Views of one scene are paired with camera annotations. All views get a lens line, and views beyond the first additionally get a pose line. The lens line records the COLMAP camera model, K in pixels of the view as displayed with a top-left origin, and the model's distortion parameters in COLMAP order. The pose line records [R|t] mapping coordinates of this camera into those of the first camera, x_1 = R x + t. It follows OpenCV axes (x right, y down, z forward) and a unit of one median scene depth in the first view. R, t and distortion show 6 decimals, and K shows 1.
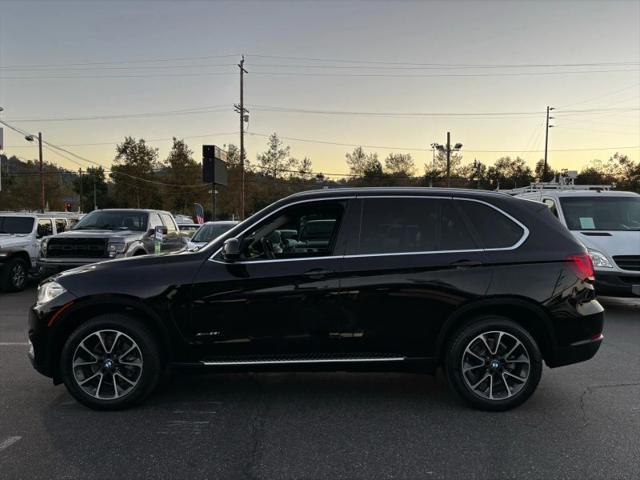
lens RADIAL K [[485.7, 0, 334.9], [0, 485.7, 239.7], [0, 0, 1]] dist [0.001734, -0.001922]
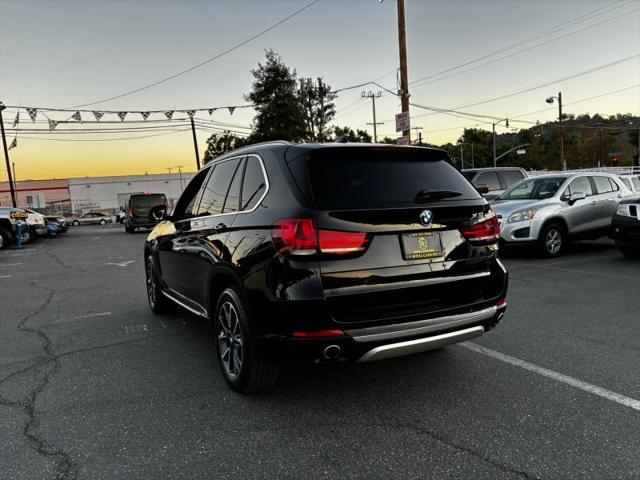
lens RADIAL K [[487.9, 0, 329.1], [0, 487.9, 245.6], [0, 0, 1]] dist [0.048797, -0.049352]
pose [[0.470465, 0.054113, -0.880758, 0.100848], [0.035044, 0.996185, 0.079924, 0.001394], [0.881723, -0.068467, 0.466774, 0.062023]]
